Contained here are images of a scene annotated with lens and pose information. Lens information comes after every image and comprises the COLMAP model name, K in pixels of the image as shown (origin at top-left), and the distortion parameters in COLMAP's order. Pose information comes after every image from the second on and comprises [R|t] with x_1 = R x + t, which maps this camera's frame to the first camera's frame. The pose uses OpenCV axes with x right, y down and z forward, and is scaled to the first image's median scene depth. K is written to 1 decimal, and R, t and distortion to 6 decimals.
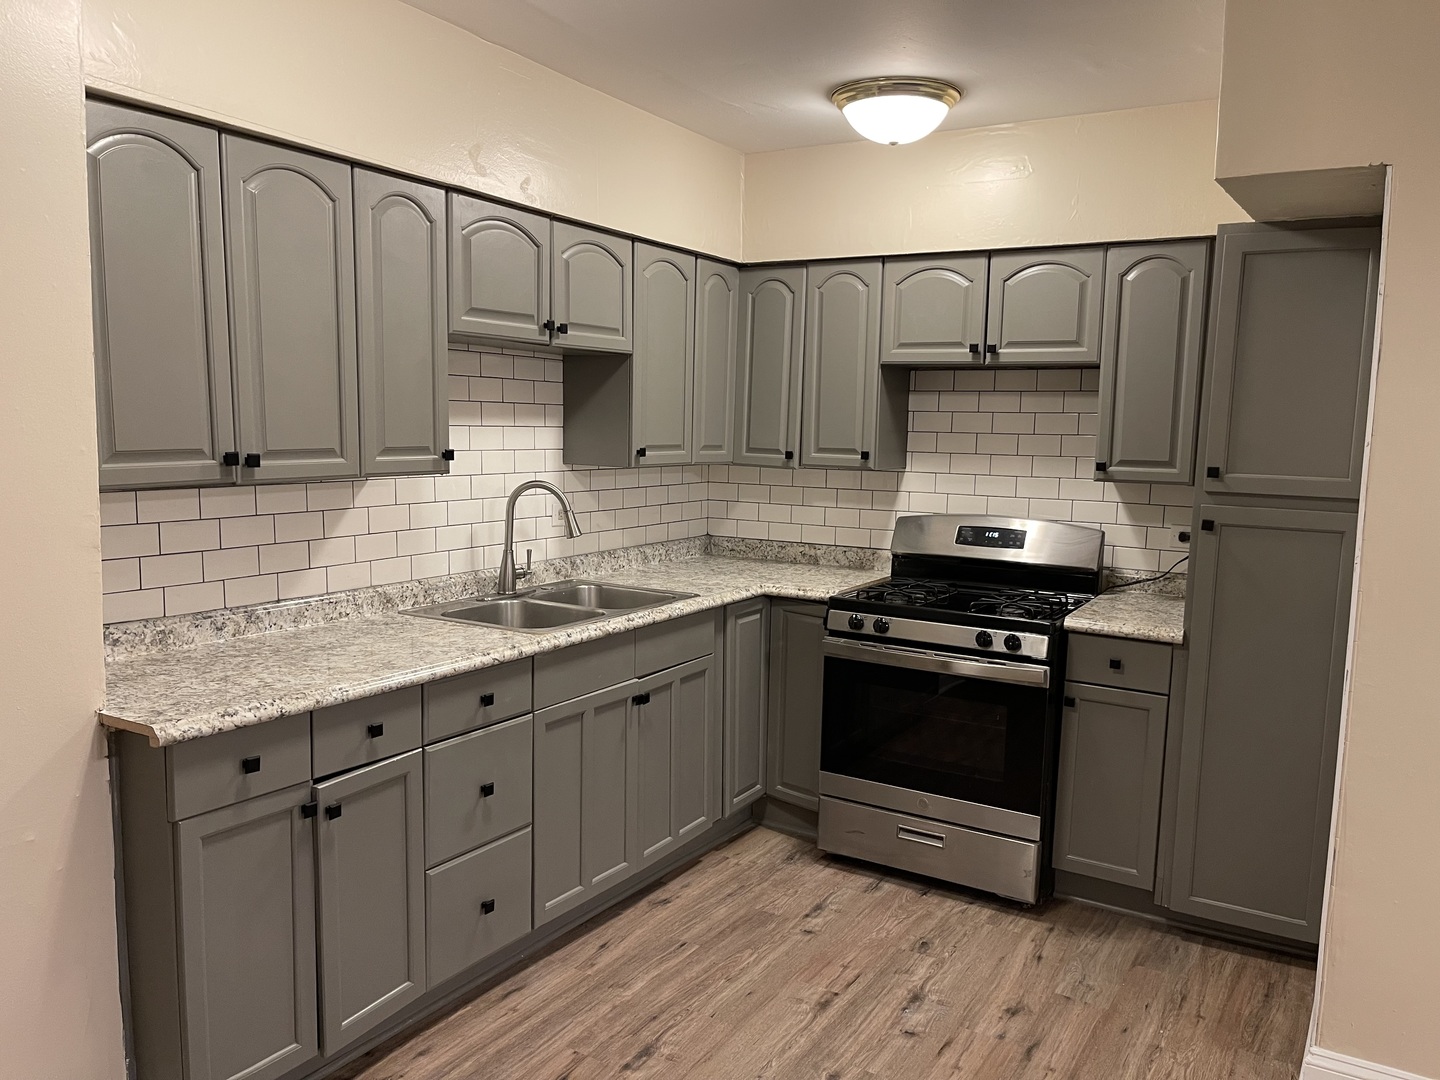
lens RADIAL K [[1089.9, 0, 718.1], [0, 1089.9, 549.6], [0, 0, 1]] dist [0.058861, -0.051872]
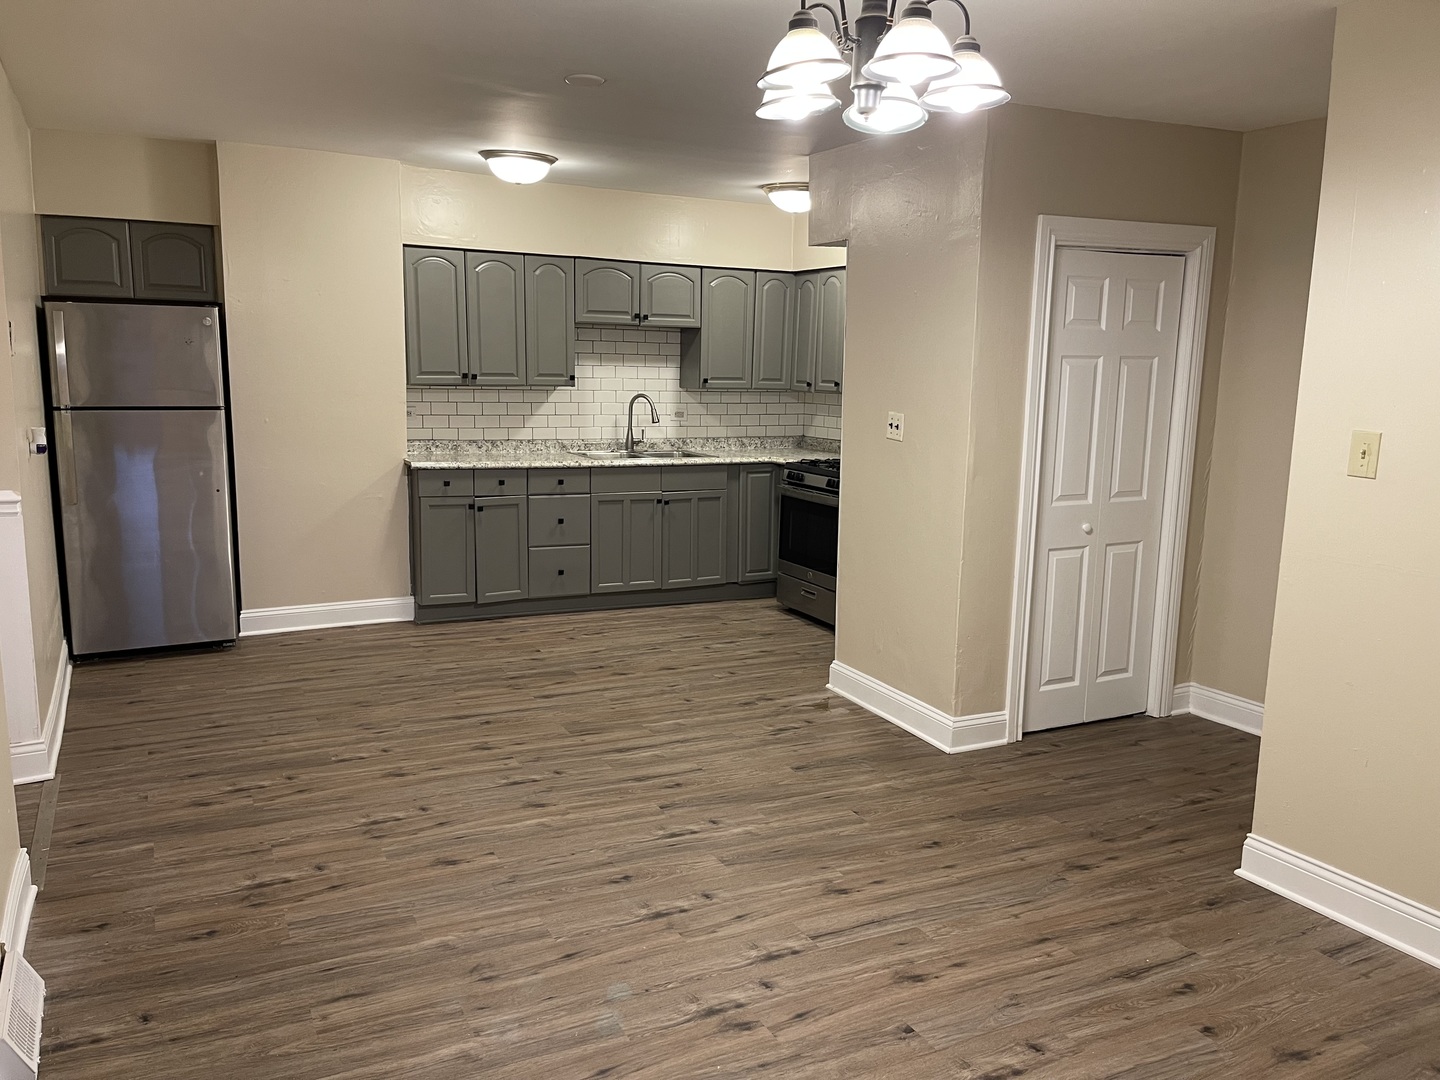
lens RADIAL K [[1089.9, 0, 707.1], [0, 1089.9, 544.5], [0, 0, 1]] dist [0.058861, -0.051872]
pose [[0.851351, 0.084331, -0.517774, 1.063287], [-0.066632, 0.996384, 0.052722, 0.105847], [0.520347, -0.010384, 0.853892, -0.691684]]
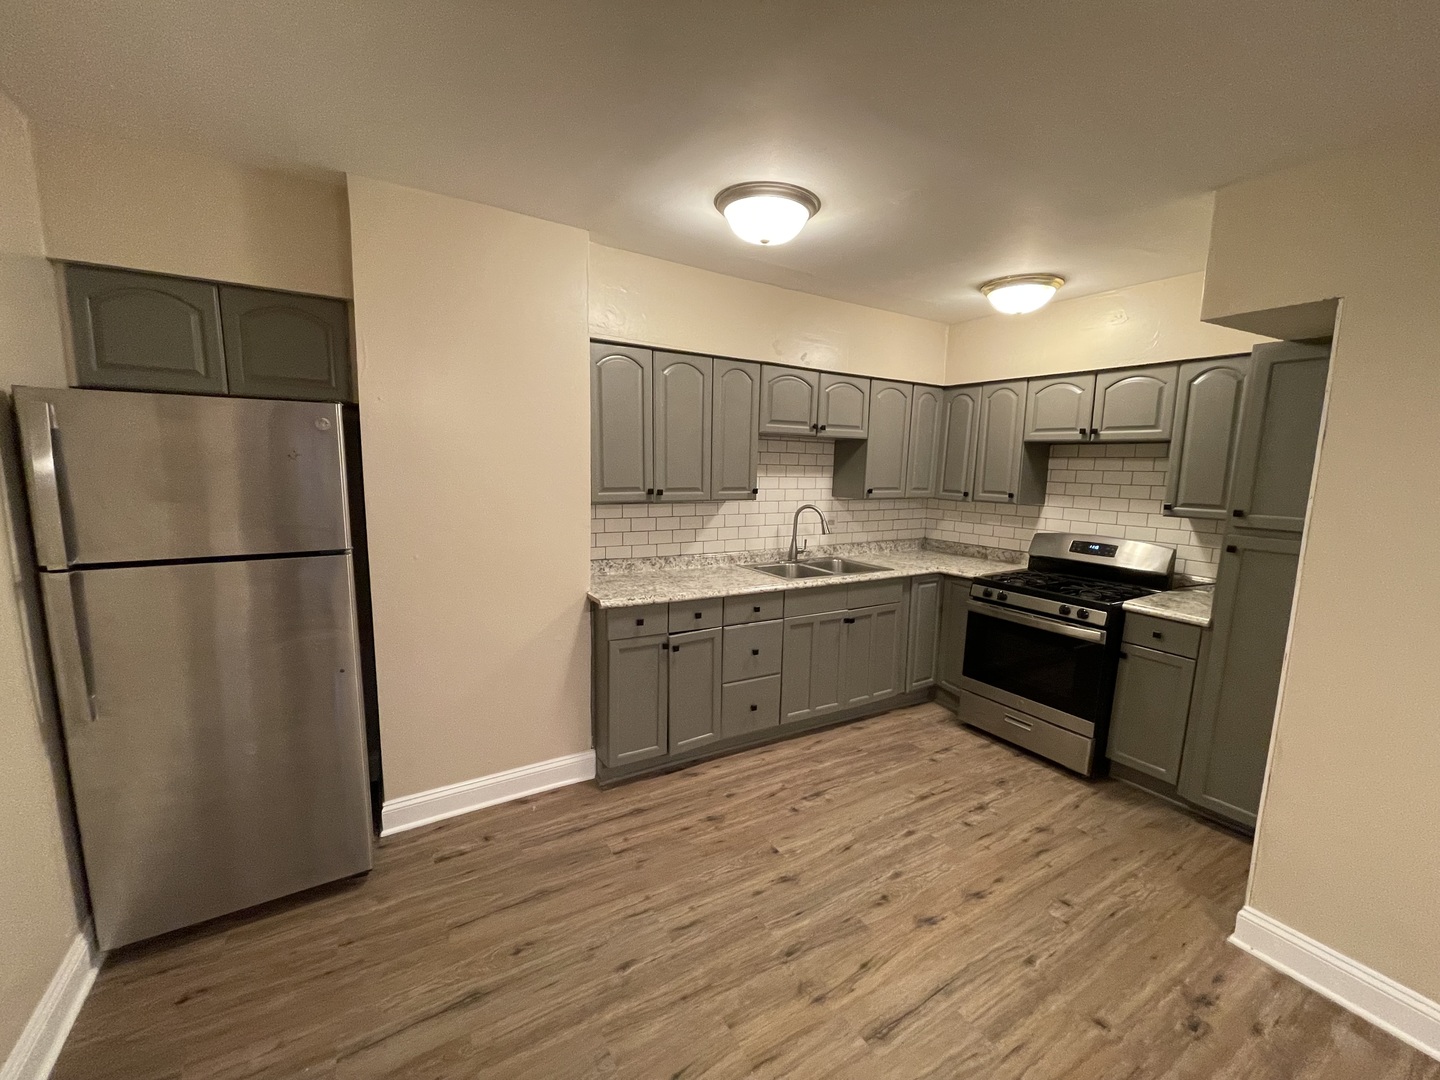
lens RADIAL K [[584.4, 0, 710.7], [0, 584.4, 546.7], [0, 0, 1]] dist [0.002681, 0.000133]
pose [[0.884729, 0.063934, -0.461700, 0.180556], [-0.059176, 0.997940, 0.024794, -0.003186], [0.462334, 0.005386, 0.886690, -0.021672]]
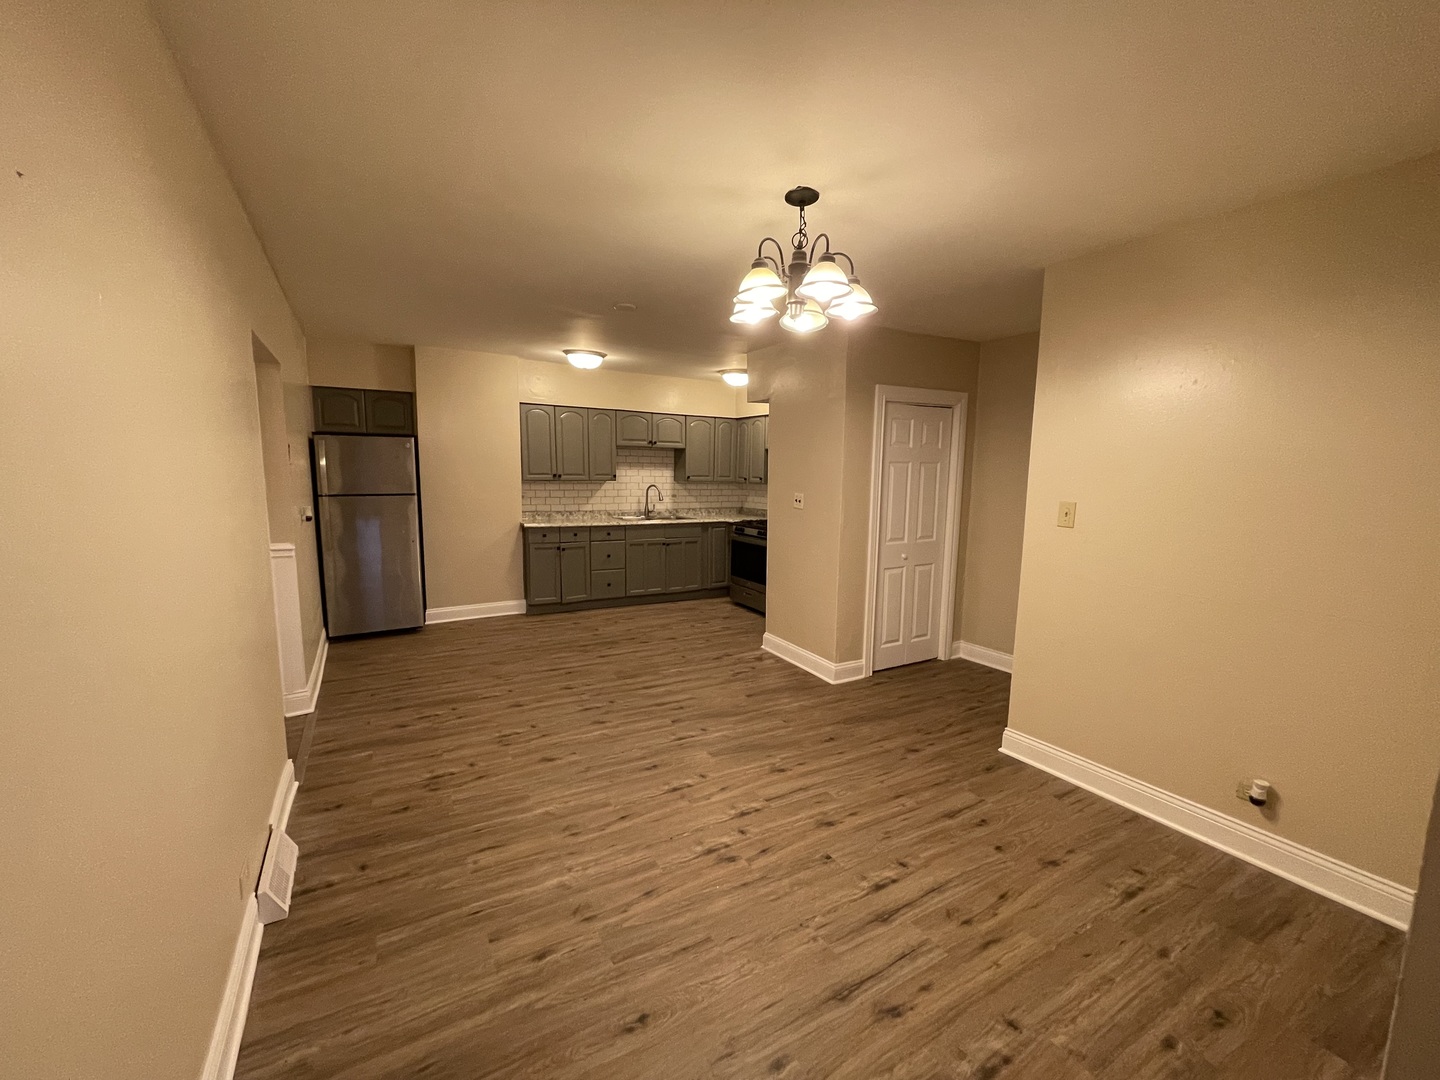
lens RADIAL K [[584.4, 0, 713.1], [0, 584.4, 547.4], [0, 0, 1]] dist [0.002681, 0.000133]
pose [[0.877268, 0.056983, -0.476607, 1.004032], [-0.055616, 0.998308, 0.016988, 0.107041], [0.476769, 0.011603, 0.878952, -0.640435]]
